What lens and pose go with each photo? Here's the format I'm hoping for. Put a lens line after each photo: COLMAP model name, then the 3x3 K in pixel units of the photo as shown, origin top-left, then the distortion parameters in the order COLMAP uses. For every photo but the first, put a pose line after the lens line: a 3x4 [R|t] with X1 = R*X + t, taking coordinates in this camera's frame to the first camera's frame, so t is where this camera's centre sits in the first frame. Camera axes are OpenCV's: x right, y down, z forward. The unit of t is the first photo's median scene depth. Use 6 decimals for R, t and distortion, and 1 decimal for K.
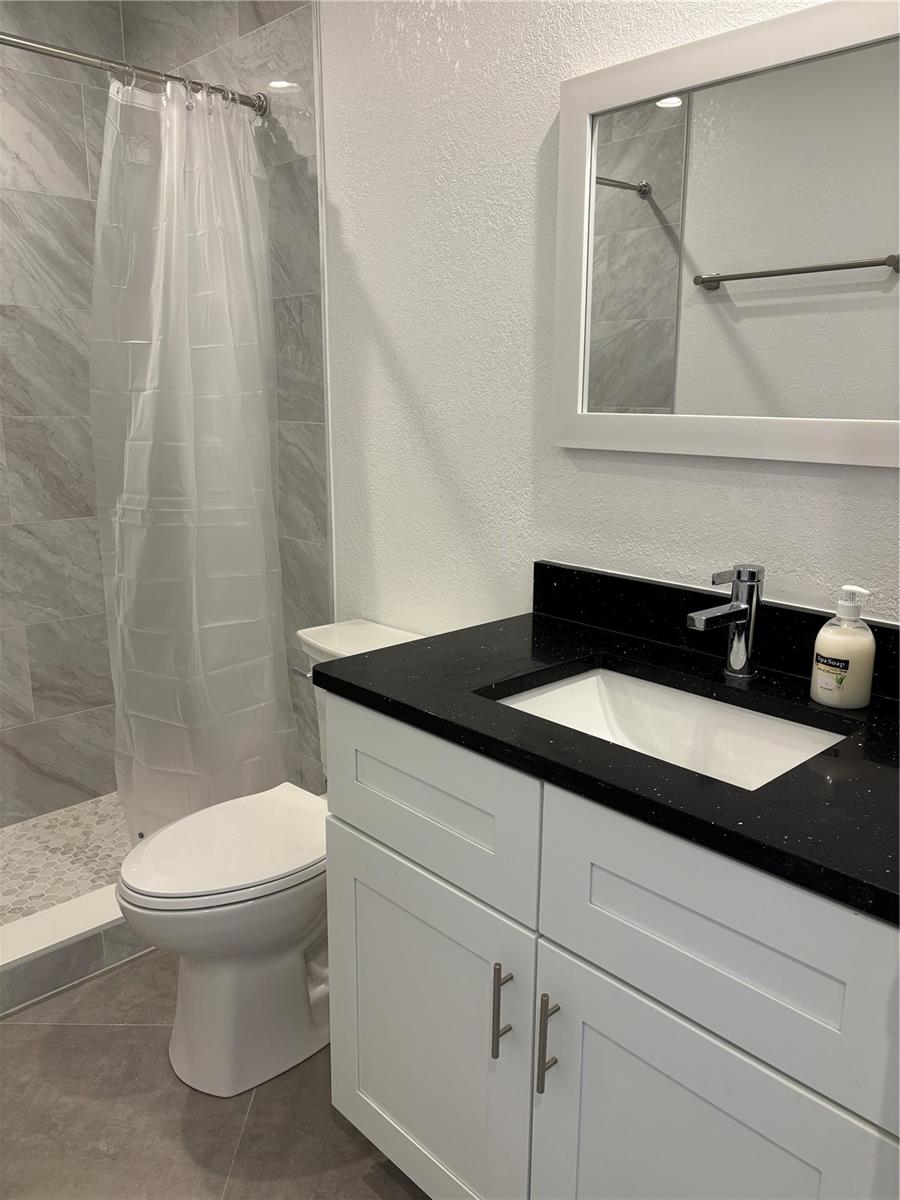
lens RADIAL K [[901.2, 0, 461.6], [0, 901.2, 601.8], [0, 0, 1]] dist [0.057569, -0.057041]
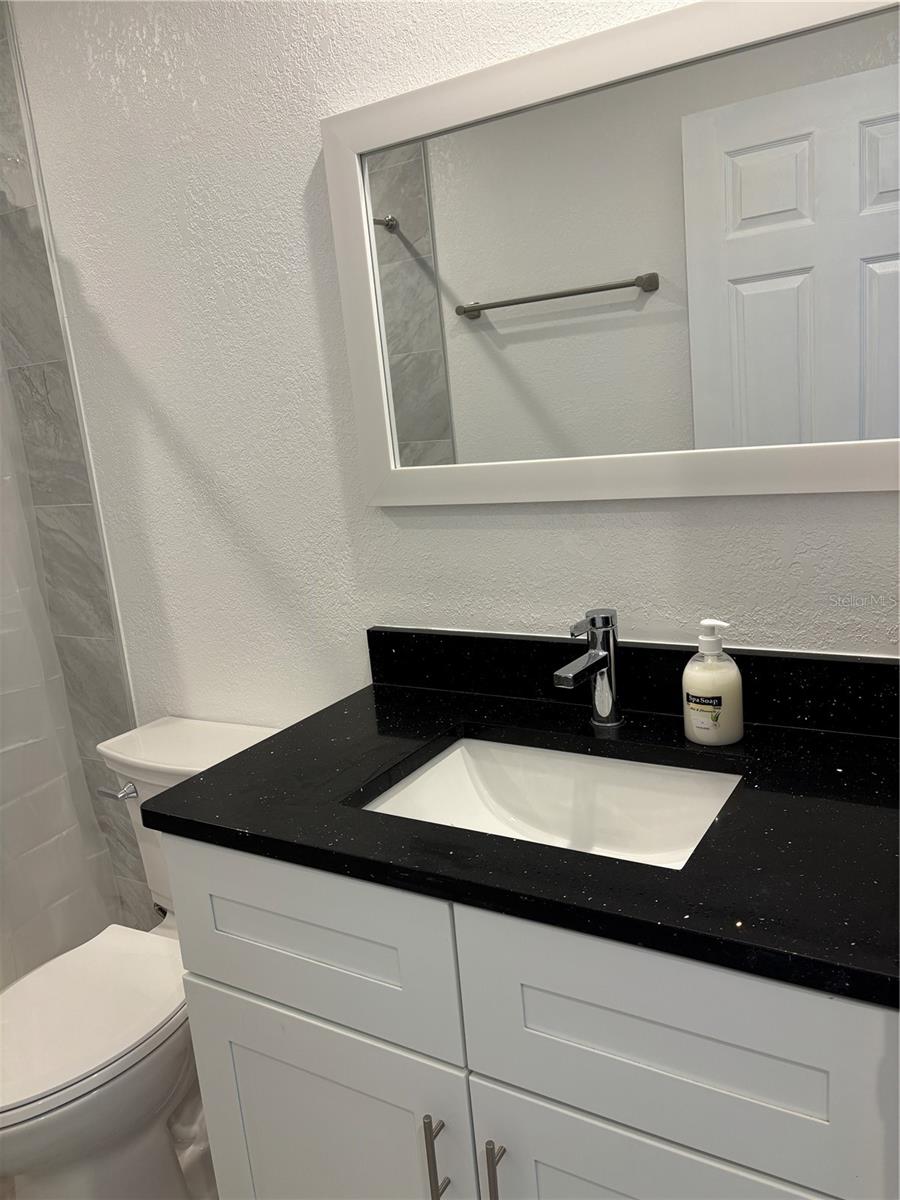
lens RADIAL K [[901.2, 0, 455.8], [0, 901.2, 601.7], [0, 0, 1]] dist [0.057569, -0.057041]
pose [[0.960291, -0.150009, 0.235242, -0.037505], [0.156340, 0.987668, -0.008385, -0.044174], [-0.231083, 0.044829, 0.971901, 0.069454]]
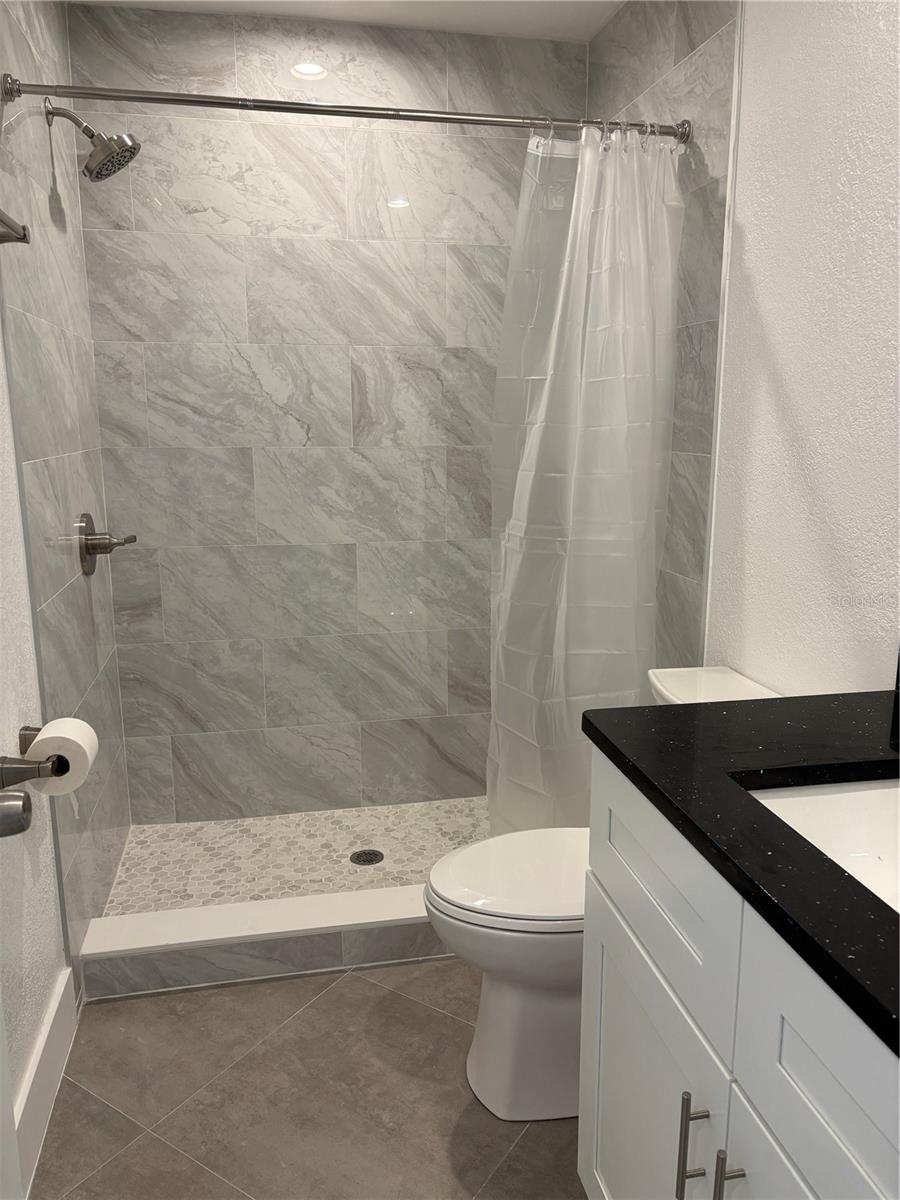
lens RADIAL K [[901.2, 0, 454.9], [0, 901.2, 598.8], [0, 0, 1]] dist [0.057569, -0.057041]
pose [[0.842465, 0.099586, -0.529466, 0.151168], [-0.111907, 0.993679, 0.008837, -0.029301], [0.527000, 0.051806, 0.848285, 0.069961]]
